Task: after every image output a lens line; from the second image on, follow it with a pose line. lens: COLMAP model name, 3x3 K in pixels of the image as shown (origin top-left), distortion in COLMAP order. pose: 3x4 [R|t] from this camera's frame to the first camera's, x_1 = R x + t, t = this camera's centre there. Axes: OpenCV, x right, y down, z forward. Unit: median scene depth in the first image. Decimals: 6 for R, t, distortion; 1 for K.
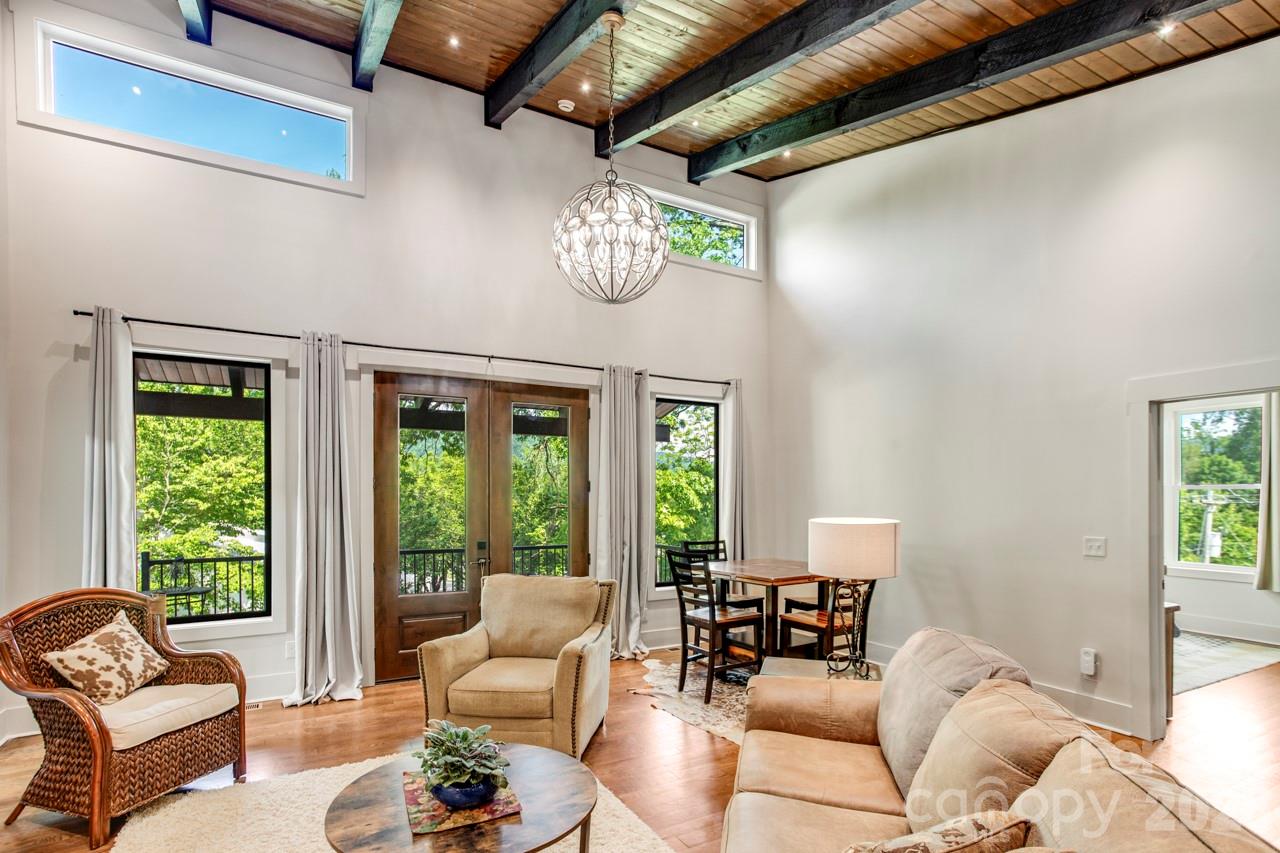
lens RADIAL K [[630.2, 0, 623.7], [0, 630.2, 493.4], [0, 0, 1]] dist [-0.034383, 0.031335]
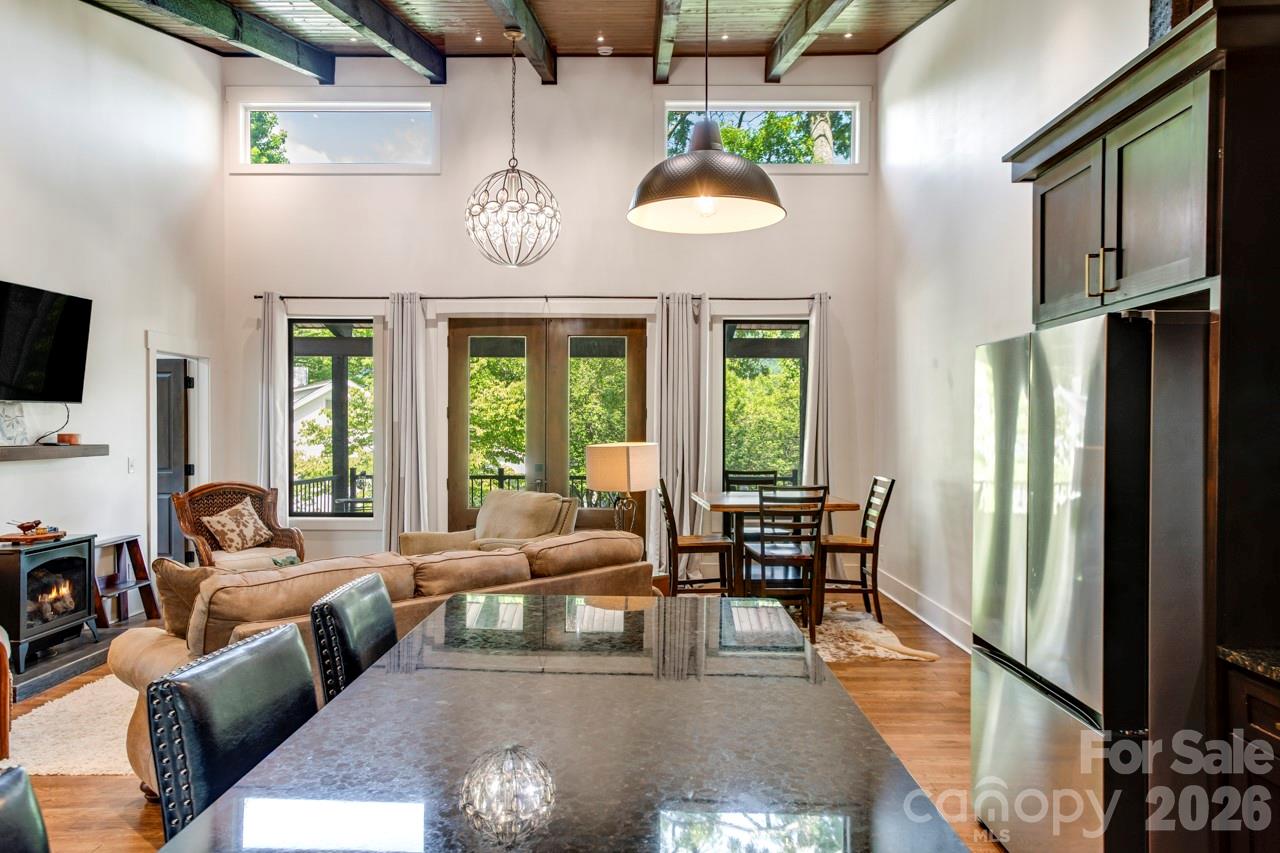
lens RADIAL K [[830.5, 0, 628.4], [0, 830.5, 431.8], [0, 0, 1]] dist [0.004400, 0.003377]
pose [[0.868933, 0.007633, -0.494872, 0.872678], [-0.000397, 0.999892, 0.014725, -0.003099], [0.494930, -0.012599, 0.868841, -0.269627]]
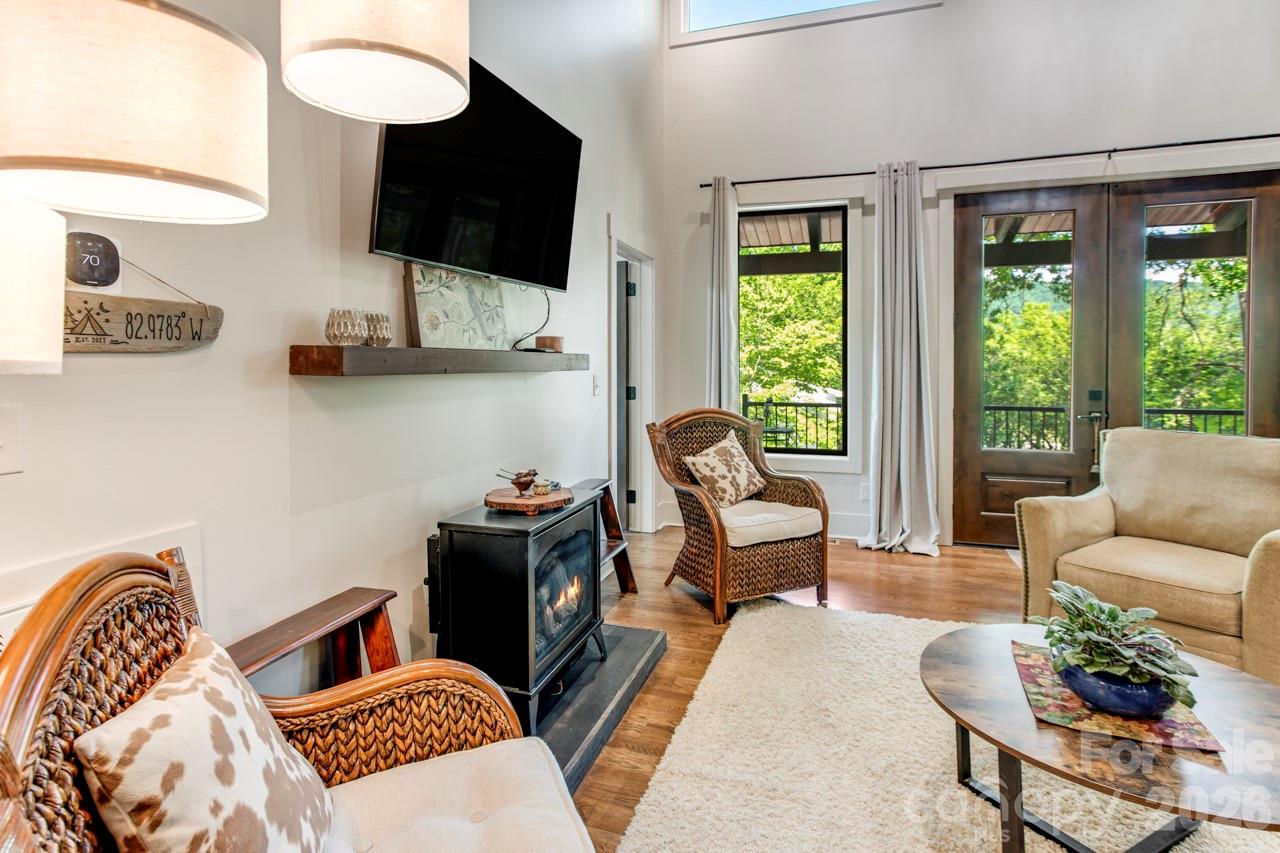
lens RADIAL K [[645.4, 0, 640.0], [0, 645.4, 372.0], [0, 0, 1]] dist [-0.031534, 0.023937]
pose [[0.688604, 0.011082, -0.725053, -0.052968], [0.002932, 0.999832, 0.018067, 0.049938], [0.725131, -0.014567, 0.688456, 0.053143]]
